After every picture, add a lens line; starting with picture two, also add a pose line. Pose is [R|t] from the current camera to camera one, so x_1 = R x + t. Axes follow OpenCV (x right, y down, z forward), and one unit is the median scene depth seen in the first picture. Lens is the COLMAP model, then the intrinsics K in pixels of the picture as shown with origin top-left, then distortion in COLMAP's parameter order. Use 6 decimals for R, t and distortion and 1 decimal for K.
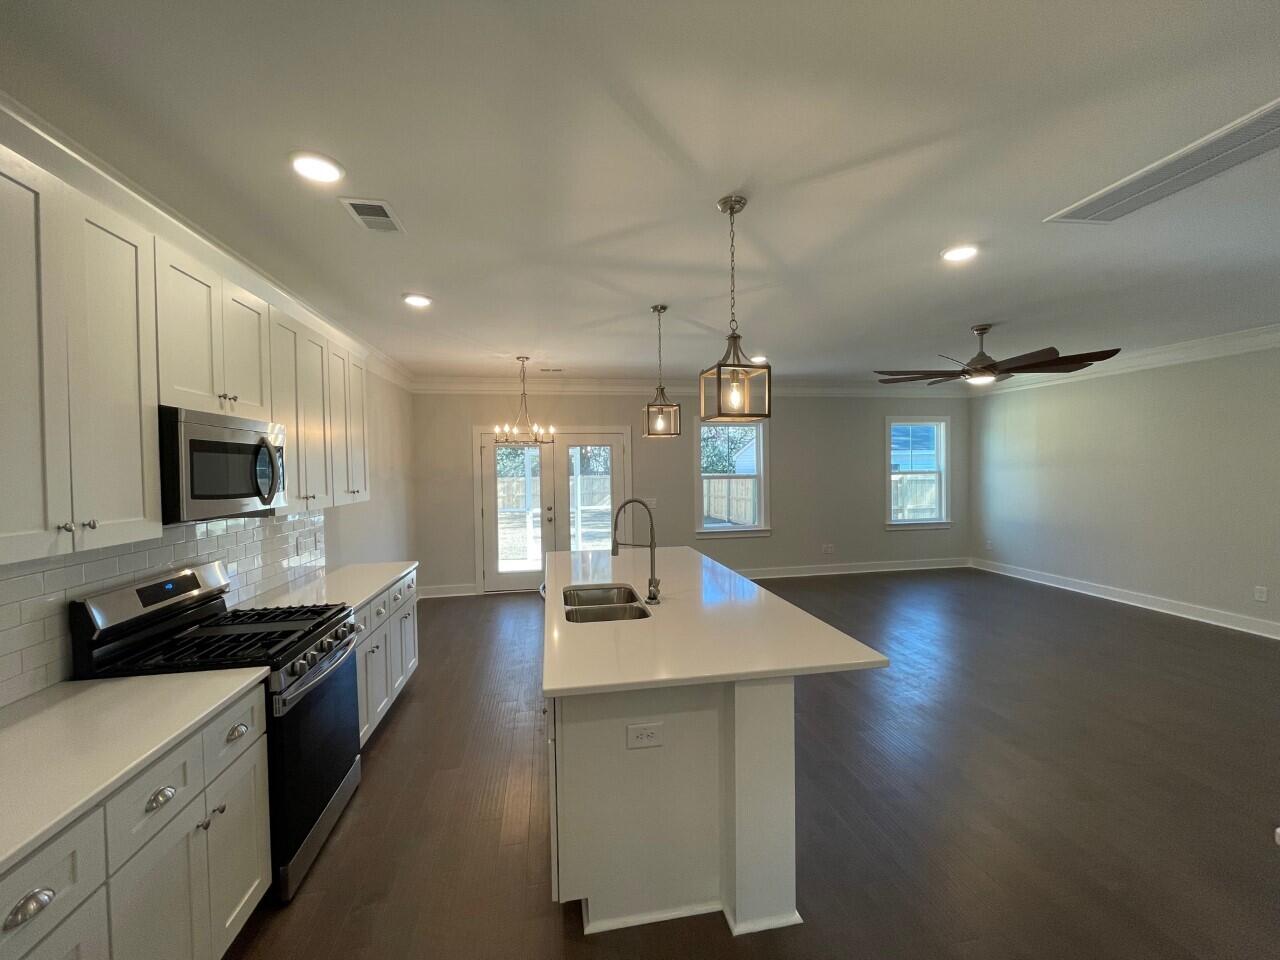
lens RADIAL K [[518.1, 0, 640.0], [0, 518.1, 480.0], [0, 0, 1]] dist [0.000187, -0.000170]
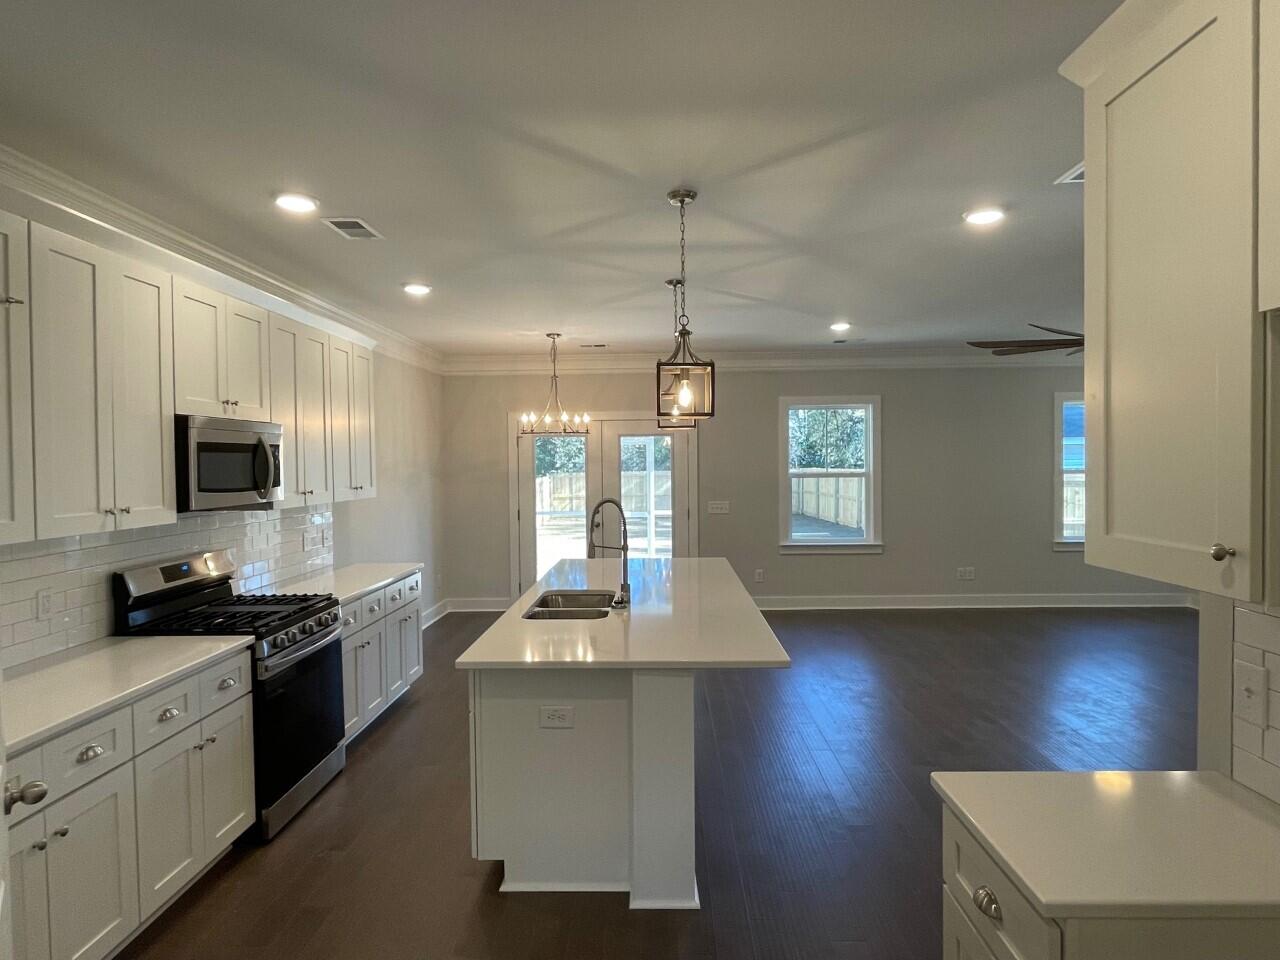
lens RADIAL K [[722.2, 0, 640.0], [0, 722.2, 480.0], [0, 0, 1]] dist [0.000187, 0.000254]
pose [[0.979013, 0.010712, -0.203516, 0.409824], [-0.009570, 0.999932, 0.006597, -0.009912], [0.203573, -0.004511, 0.979049, -0.368522]]
